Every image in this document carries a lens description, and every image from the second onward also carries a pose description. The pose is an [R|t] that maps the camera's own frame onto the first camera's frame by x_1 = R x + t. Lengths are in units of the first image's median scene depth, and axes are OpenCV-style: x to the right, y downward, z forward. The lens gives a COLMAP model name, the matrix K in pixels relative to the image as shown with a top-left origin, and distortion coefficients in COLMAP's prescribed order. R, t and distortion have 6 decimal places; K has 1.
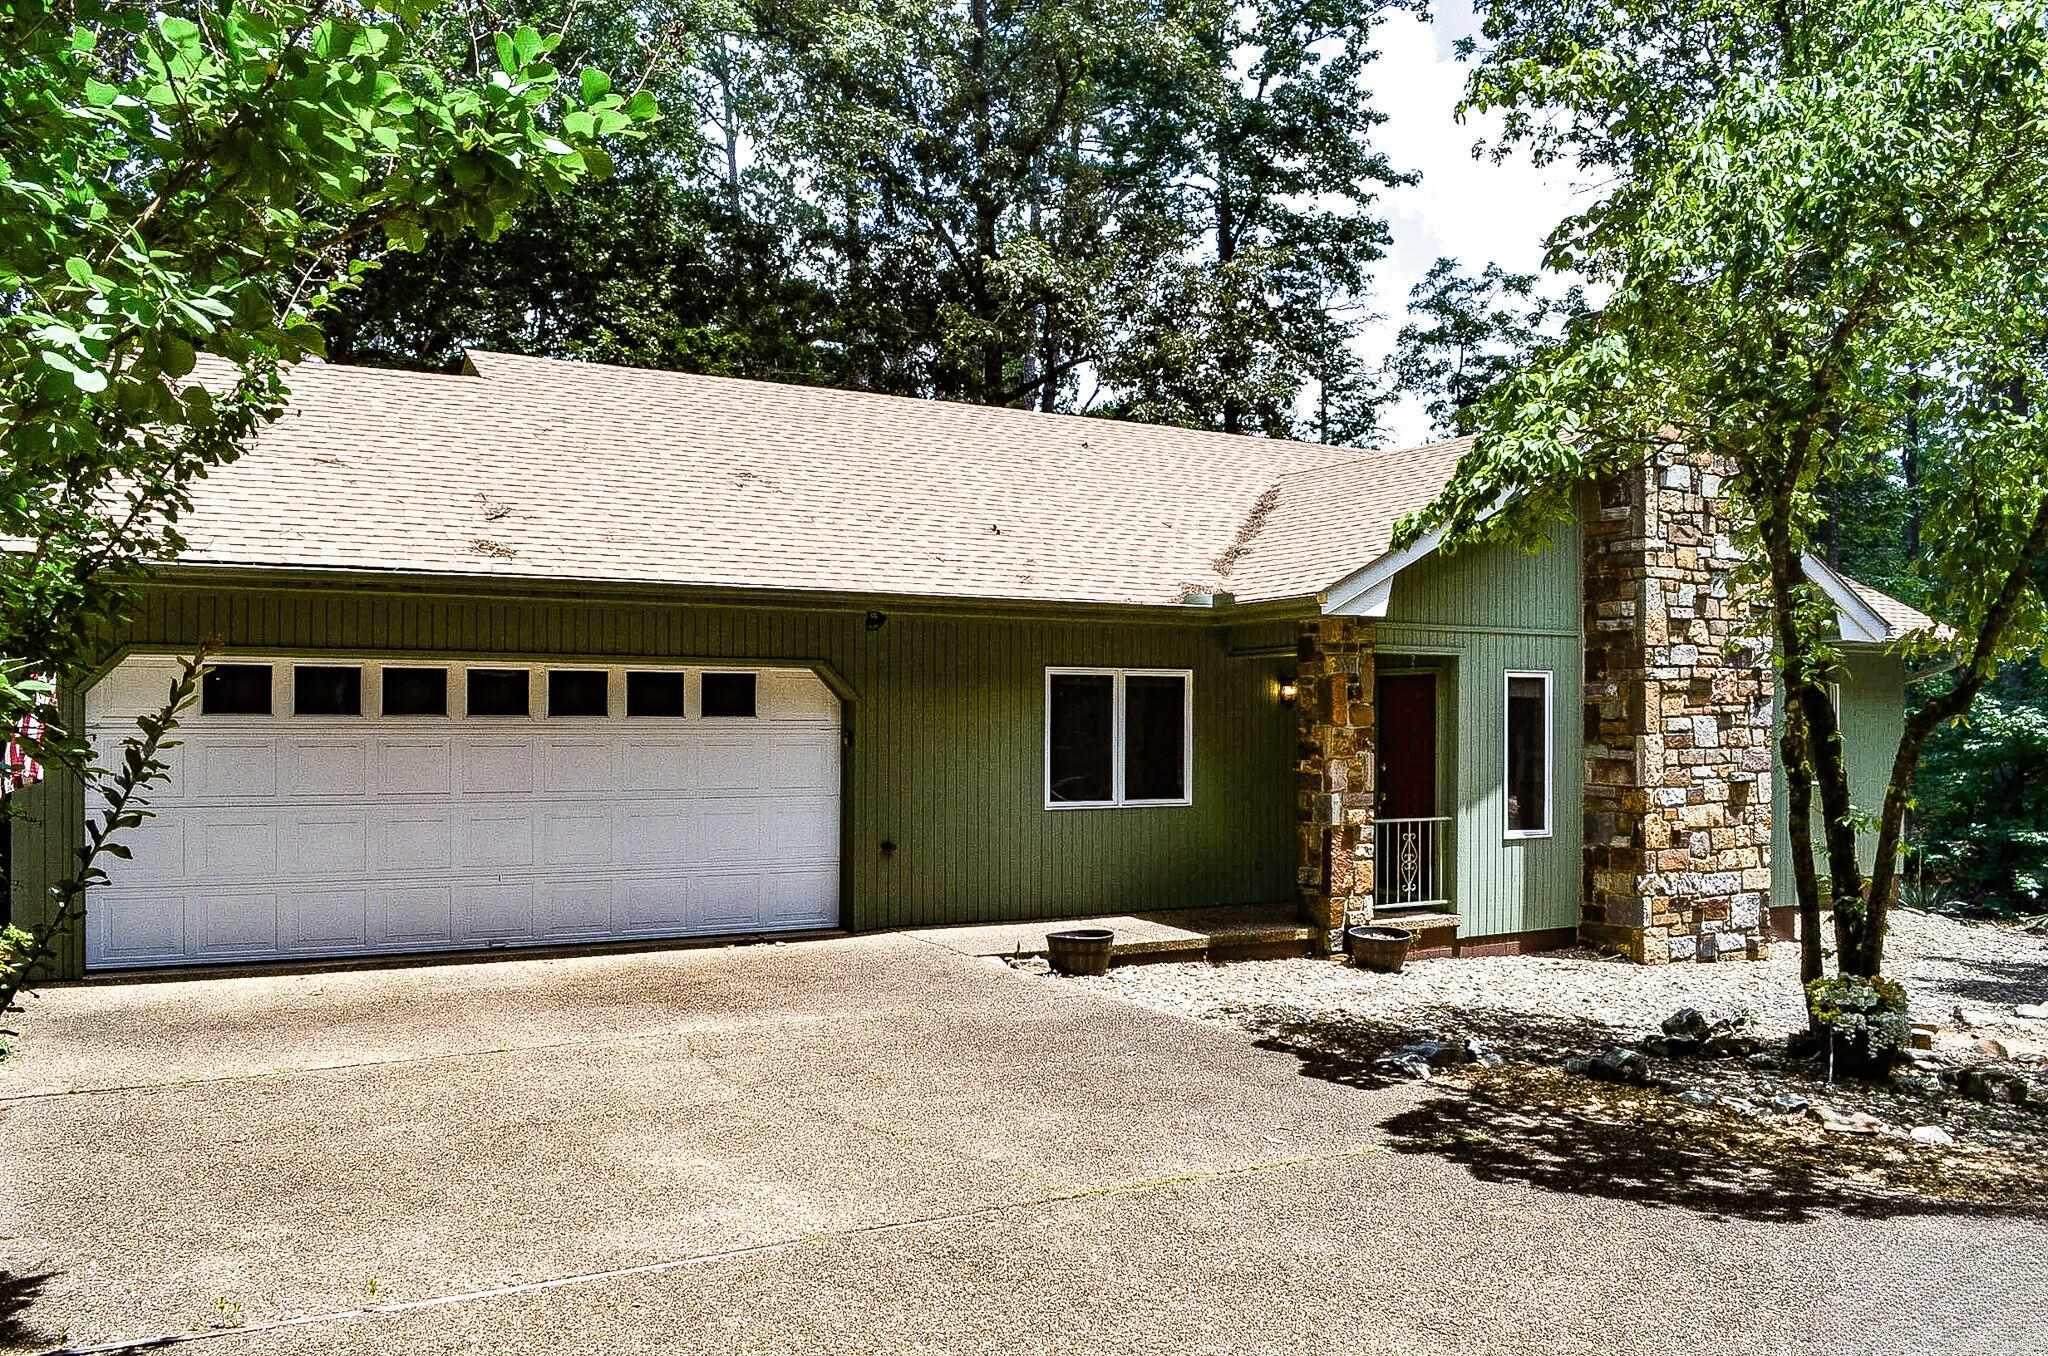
lens RADIAL K [[1688.6, 0, 1027.7], [0, 1688.6, 701.2], [0, 0, 1]] dist [-0.072142, 0.005891]
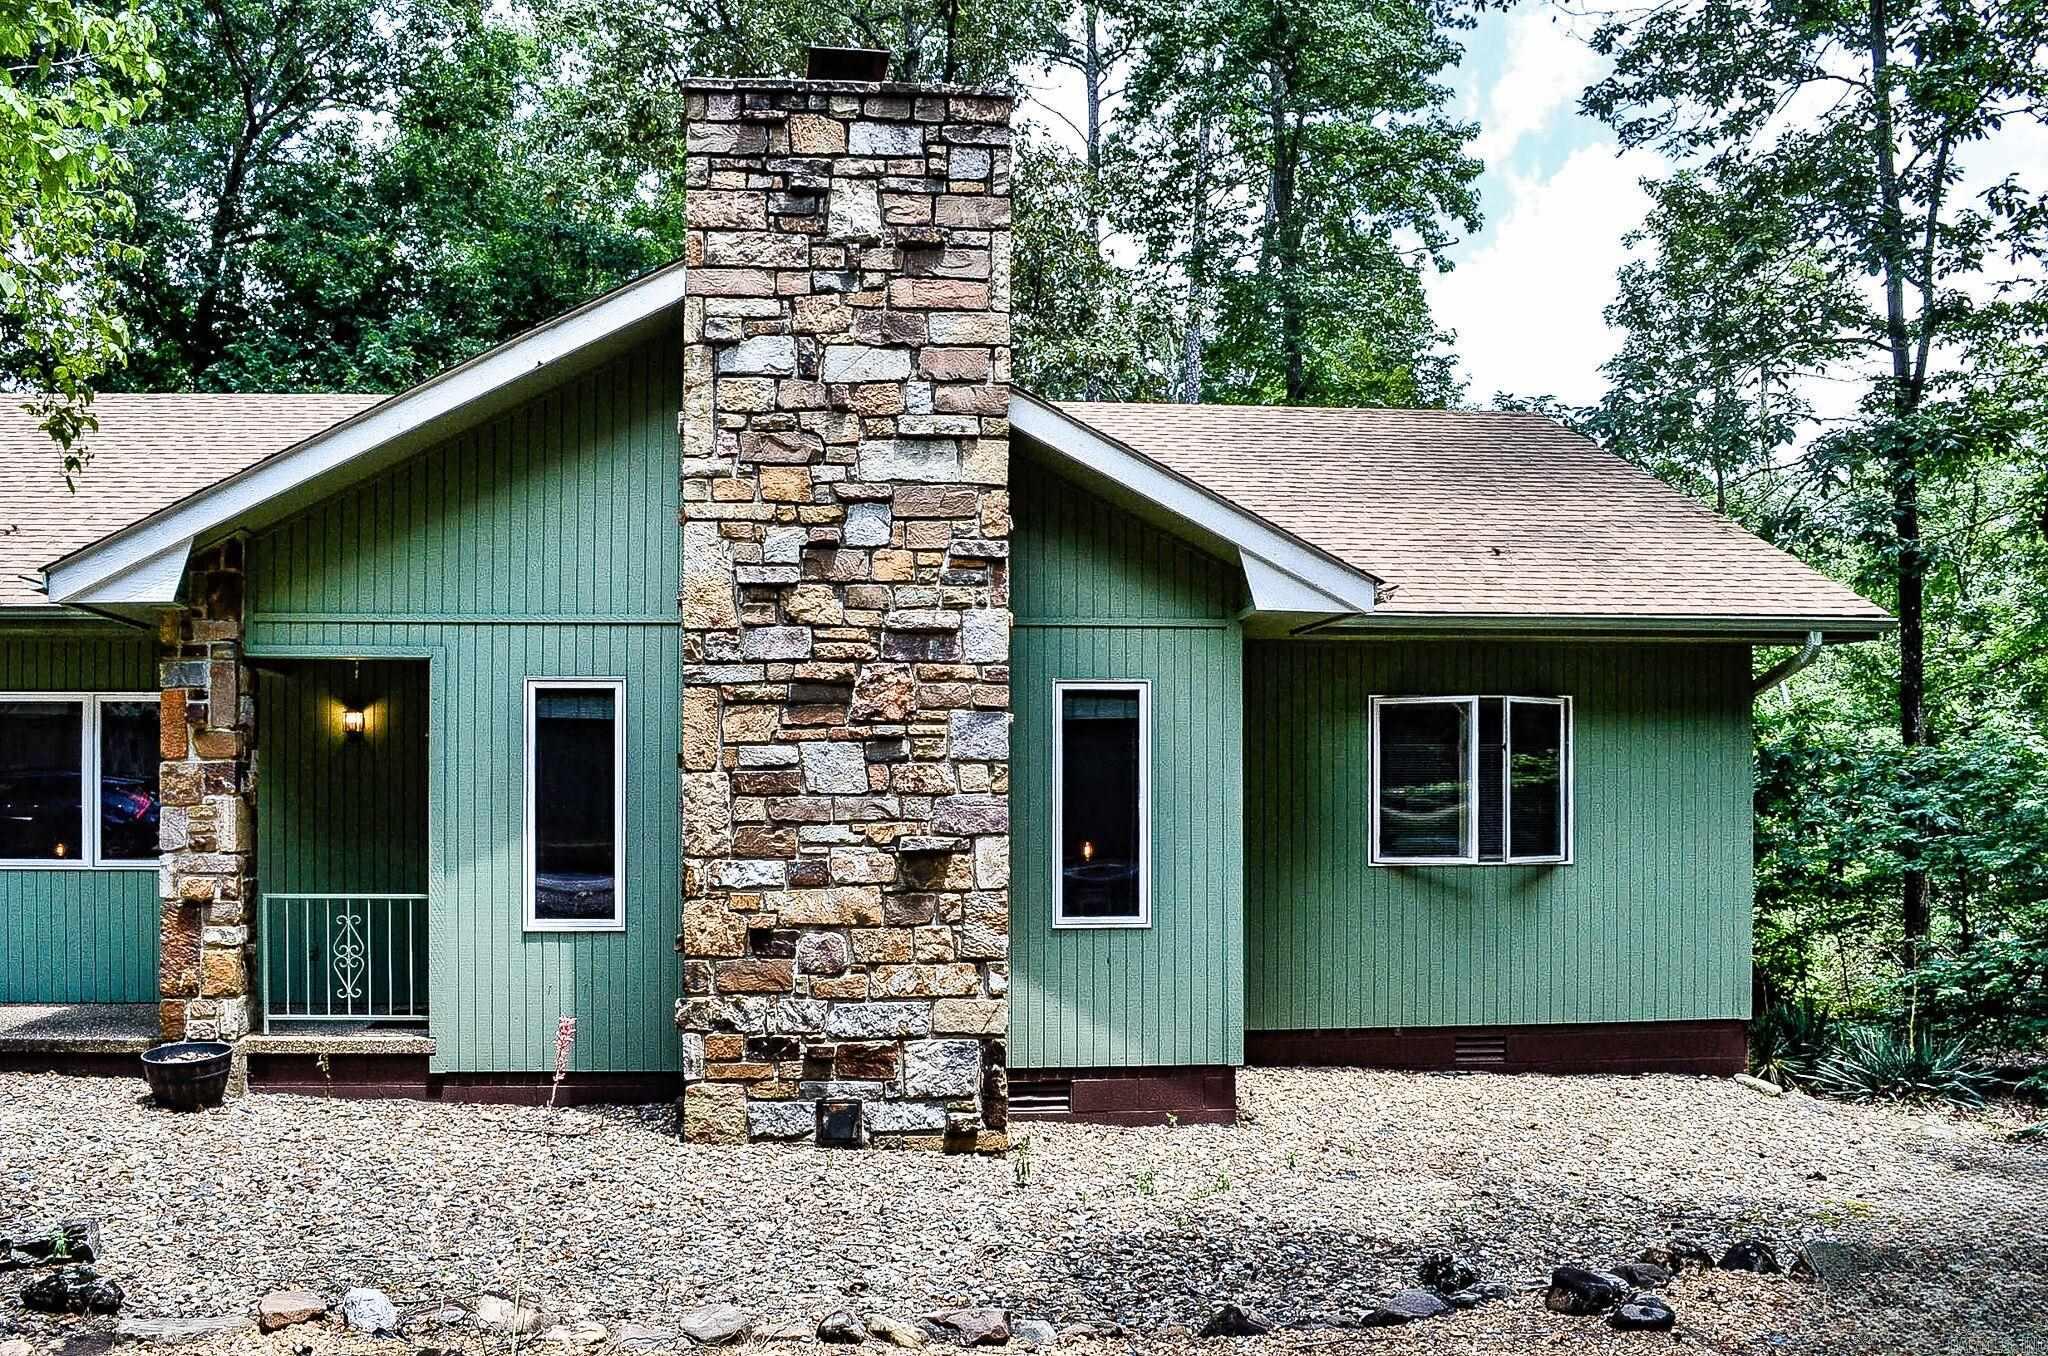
lens RADIAL K [[1664.0, 0, 869.8], [0, 1664.0, 791.2], [0, 0, 1]] dist [-0.086548, 0.004640]
pose [[0.889285, -0.003336, -0.457342, 0.705694], [0.005538, 0.999979, 0.003474, 0.025061], [0.457321, -0.005622, 0.889284, 0.474809]]
